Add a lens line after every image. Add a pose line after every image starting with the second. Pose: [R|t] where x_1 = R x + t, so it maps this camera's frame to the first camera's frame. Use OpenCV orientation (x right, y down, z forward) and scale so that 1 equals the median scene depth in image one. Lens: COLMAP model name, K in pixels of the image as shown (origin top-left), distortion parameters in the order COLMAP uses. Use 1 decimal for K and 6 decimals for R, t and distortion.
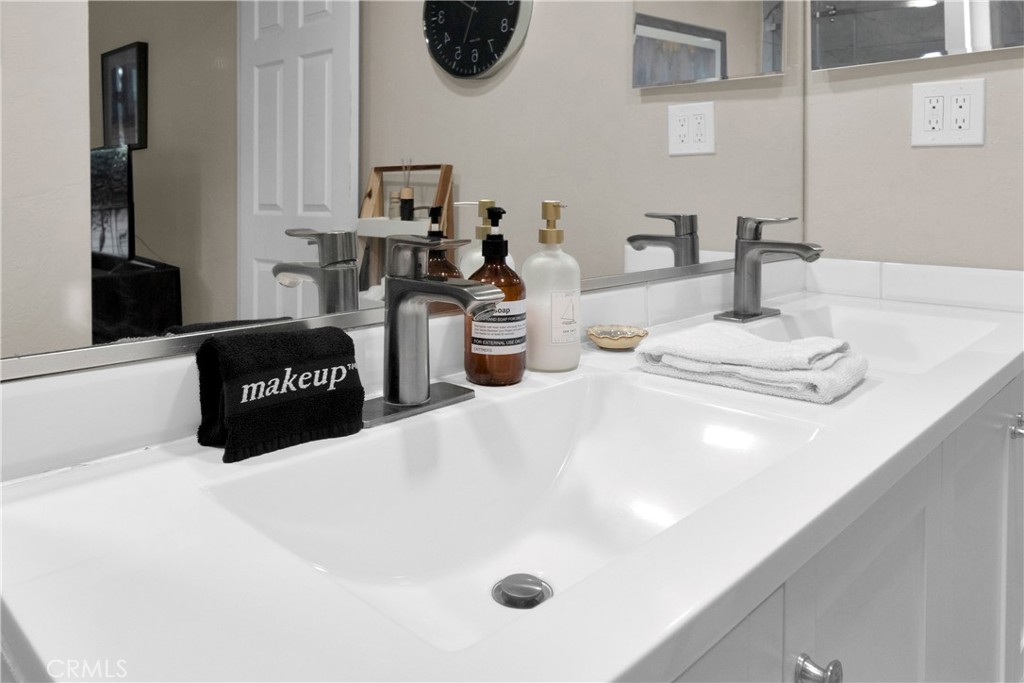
lens RADIAL K [[741.5, 0, 509.1], [0, 741.5, 192.1], [0, 0, 1]] dist [-0.026053, 0.004048]
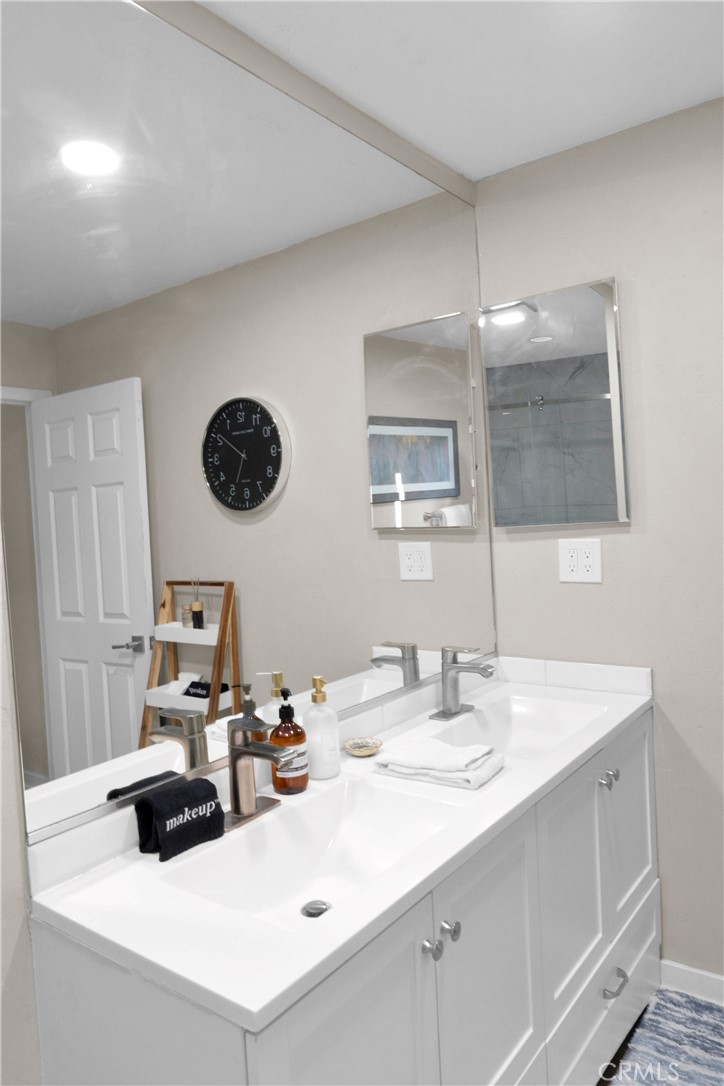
lens RADIAL K [[745.9, 0, 366.2], [0, 745.9, 525.1], [0, 0, 1]] dist [-0.034976, -0.002241]
pose [[0.989978, -0.056187, 0.129562, -0.023028], [0.054934, 0.998402, 0.013228, -0.242437], [-0.130098, -0.005978, 0.991483, -0.468780]]
